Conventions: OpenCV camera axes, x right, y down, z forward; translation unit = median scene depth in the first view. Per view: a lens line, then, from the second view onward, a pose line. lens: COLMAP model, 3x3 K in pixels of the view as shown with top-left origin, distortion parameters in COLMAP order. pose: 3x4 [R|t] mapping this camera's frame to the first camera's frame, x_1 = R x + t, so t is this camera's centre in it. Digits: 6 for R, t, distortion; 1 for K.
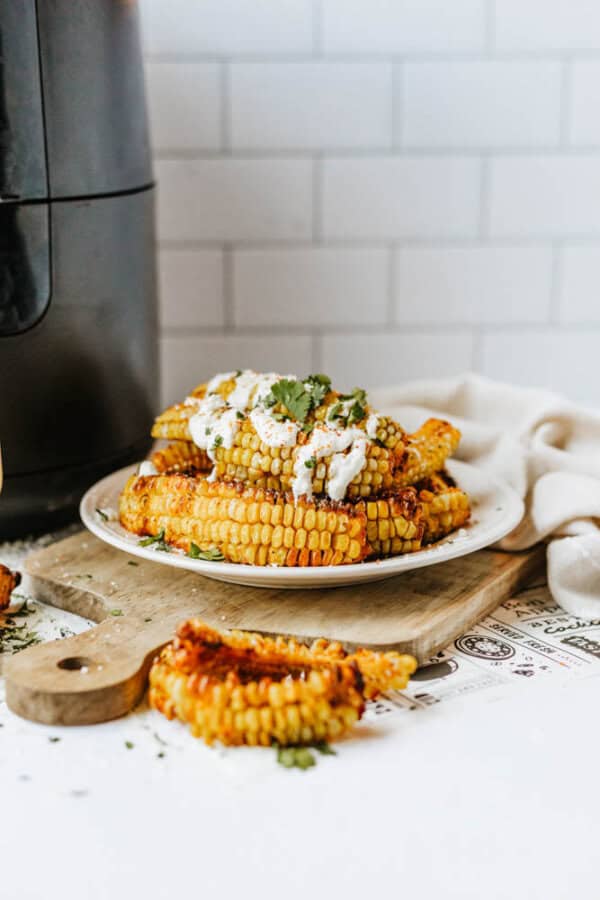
lens RADIAL K [[1438.2, 0, 300.0], [0, 1438.2, 450.0], [0, 0, 1]] dist [0.027634, -0.090386]
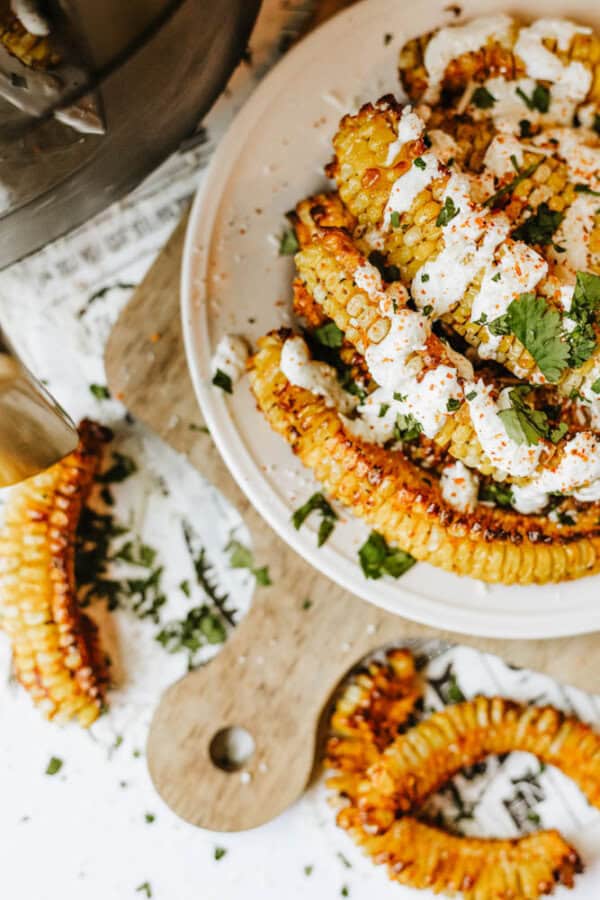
lens RADIAL K [[1590.2, 0, 347.7], [0, 1590.2, 377.8], [0, 0, 1]] dist [0.024909, -0.000677]
pose [[0.998415, 0.016340, 0.053856, -0.126706], [-0.056212, 0.336450, 0.940022, -0.684676], [-0.002760, -0.941559, 0.336836, 0.797806]]
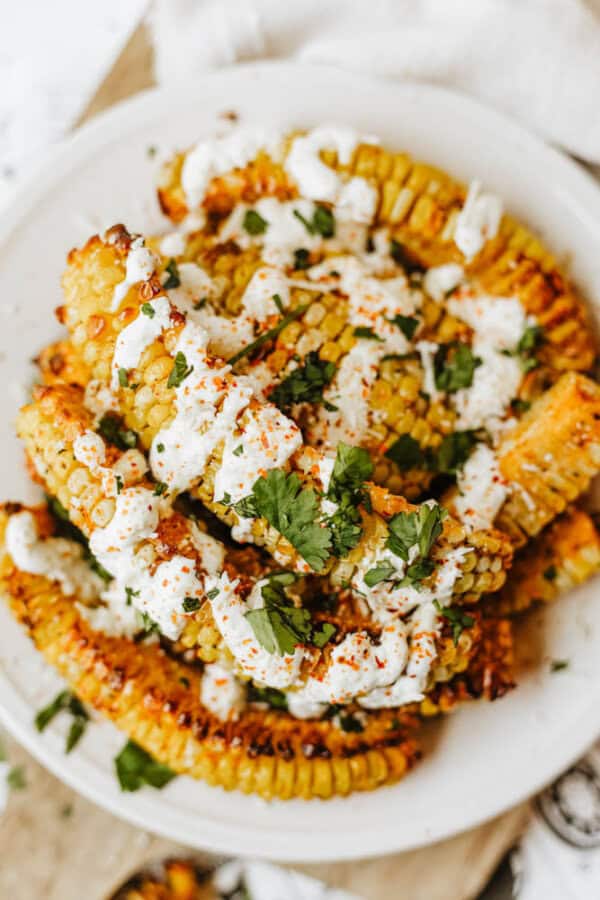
lens RADIAL K [[1438.2, 0, 300.0], [0, 1438.2, 450.0], [0, 0, 1]] dist [0.027634, -0.090386]
pose [[0.999880, 0.006756, 0.013938, -0.010638], [-0.015369, 0.320951, 0.946971, -0.535479], [0.001924, -0.947072, 0.321017, 0.908489]]
